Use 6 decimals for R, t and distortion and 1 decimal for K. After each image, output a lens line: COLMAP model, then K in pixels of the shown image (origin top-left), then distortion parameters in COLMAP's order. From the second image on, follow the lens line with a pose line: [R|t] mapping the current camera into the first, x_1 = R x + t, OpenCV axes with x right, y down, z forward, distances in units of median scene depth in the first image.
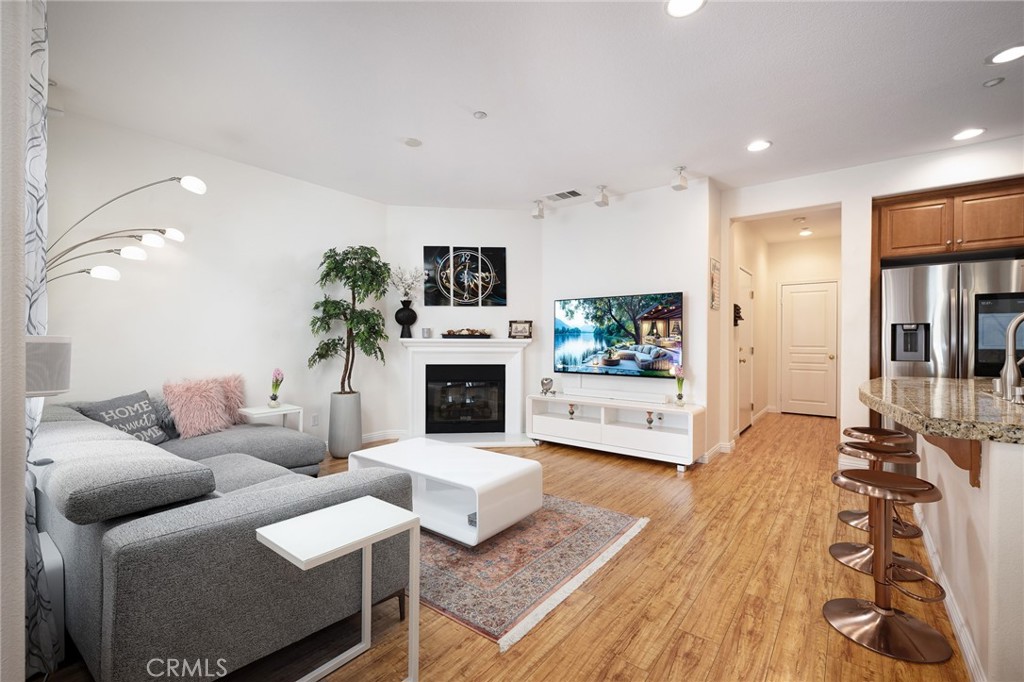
lens RADIAL K [[441.8, 0, 512.0], [0, 441.8, 341.0], [0, 0, 1]] dist [0.000260, -0.000006]
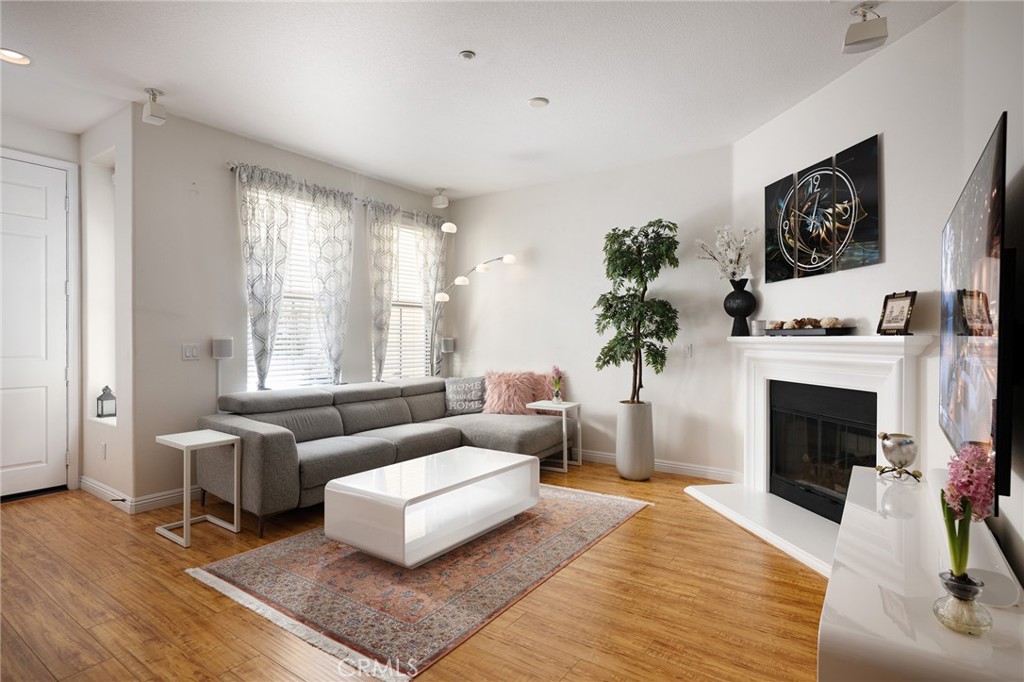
lens RADIAL K [[525.9, 0, 512.0], [0, 525.9, 341.0], [0, 0, 1]] dist [0.000860, -0.000039]
pose [[0.042031, -0.001200, -0.999116, 0.516691], [-0.004911, 0.999987, -0.001407, 0.002732], [0.999104, 0.004965, 0.042025, 0.615583]]
